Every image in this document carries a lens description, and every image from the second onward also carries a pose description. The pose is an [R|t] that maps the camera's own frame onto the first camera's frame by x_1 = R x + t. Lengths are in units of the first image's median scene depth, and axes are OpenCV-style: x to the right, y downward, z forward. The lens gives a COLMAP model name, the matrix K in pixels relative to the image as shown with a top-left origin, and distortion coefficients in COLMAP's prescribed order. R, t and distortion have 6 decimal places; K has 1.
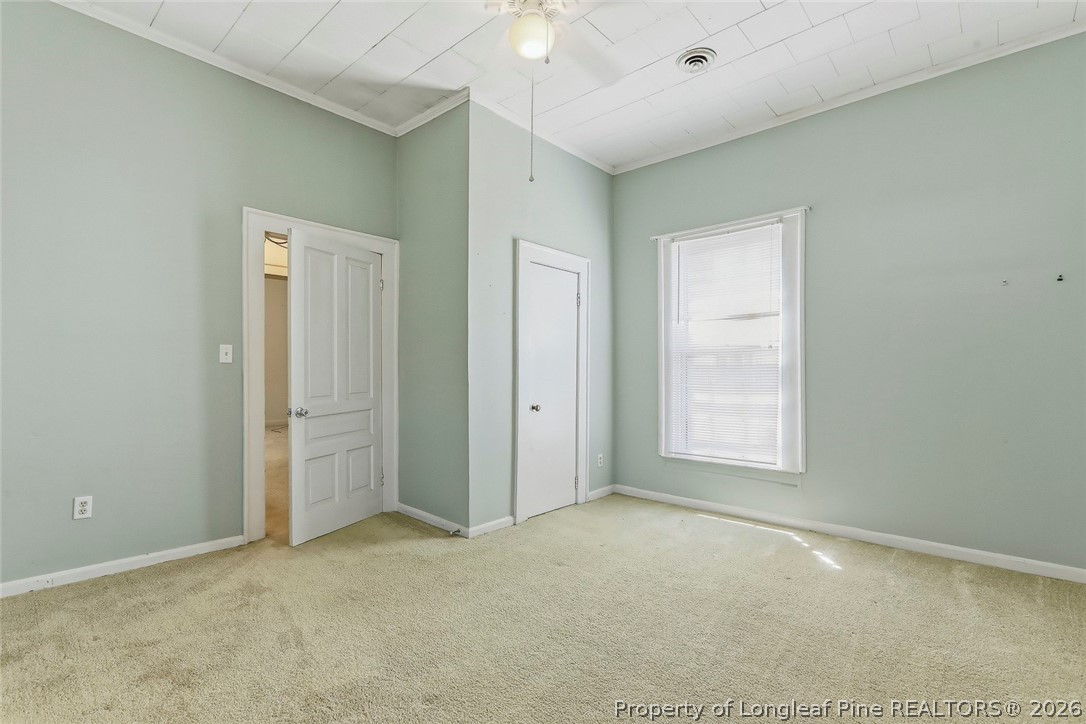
lens RADIAL K [[501.3, 0, 537.4], [0, 501.3, 365.0], [0, 0, 1]] dist [0.000566, 0.000538]
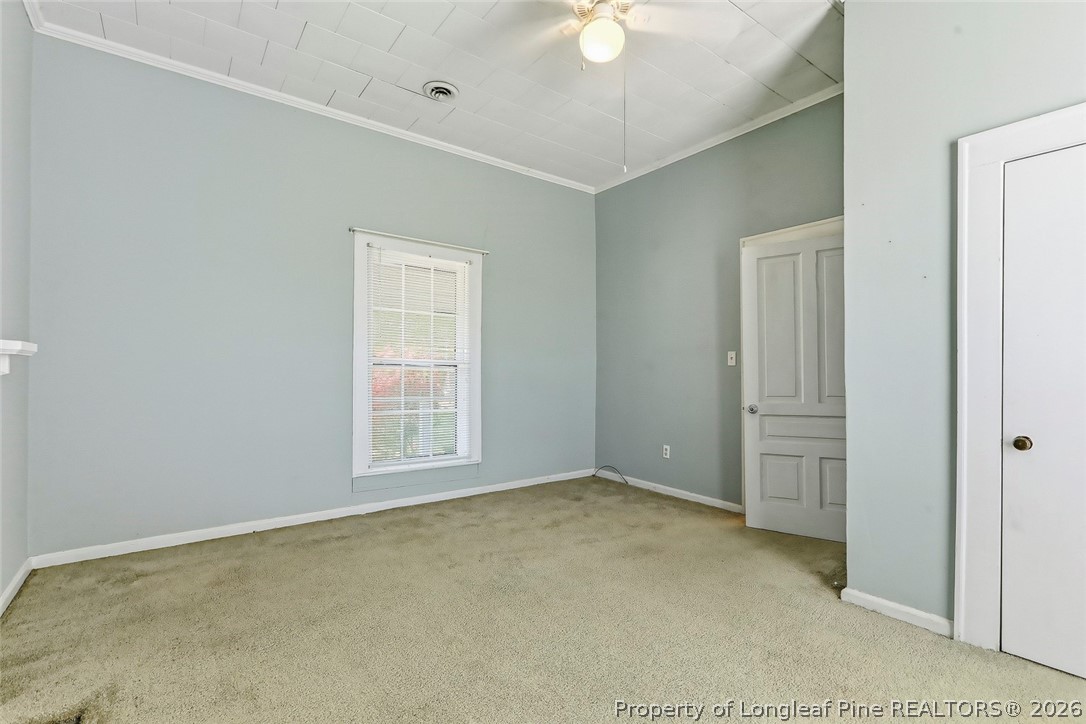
lens RADIAL K [[491.1, 0, 539.3], [0, 491.1, 360.2], [0, 0, 1]] dist [-0.002045, 0.000001]
pose [[-0.188178, -0.026124, -0.981787, 0.697143], [0.011962, 0.999511, -0.028889, 0.011529], [0.982062, -0.017180, -0.187773, 0.746533]]
